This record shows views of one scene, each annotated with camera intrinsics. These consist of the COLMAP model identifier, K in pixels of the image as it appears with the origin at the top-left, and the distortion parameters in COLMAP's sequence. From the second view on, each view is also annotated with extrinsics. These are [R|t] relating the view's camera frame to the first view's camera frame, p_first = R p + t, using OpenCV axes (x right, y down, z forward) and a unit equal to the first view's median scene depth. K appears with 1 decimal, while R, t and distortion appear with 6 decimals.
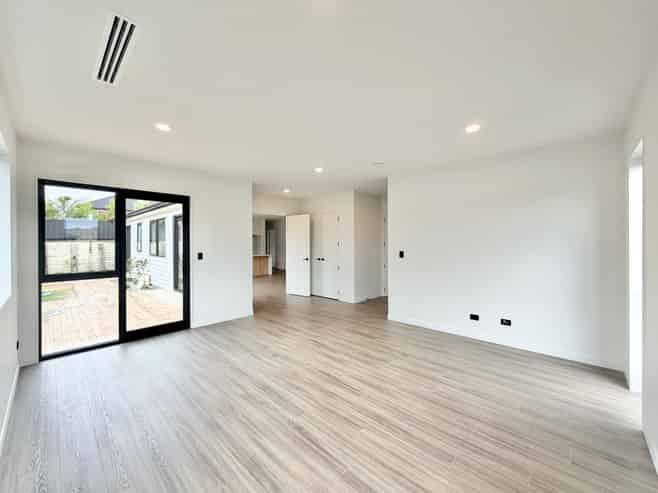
lens RADIAL K [[267.3, 0, 327.3], [0, 267.3, 243.6], [0, 0, 1]] dist [-0.000411, -0.000039]
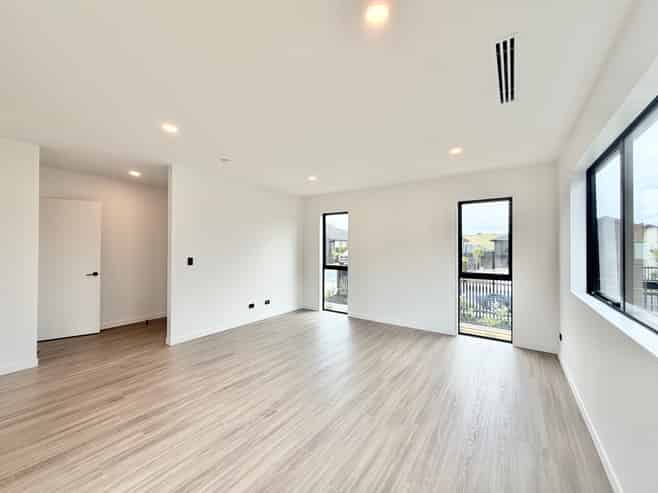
lens RADIAL K [[262.7, 0, 329.0], [0, 262.7, 246.5], [0, 0, 1]] dist [-0.000207, -0.000008]
pose [[-0.151576, 0.007106, 0.988420, -0.789194], [-0.002332, 0.999969, -0.007547, -0.003969], [-0.988443, -0.003449, -0.151555, 0.849612]]
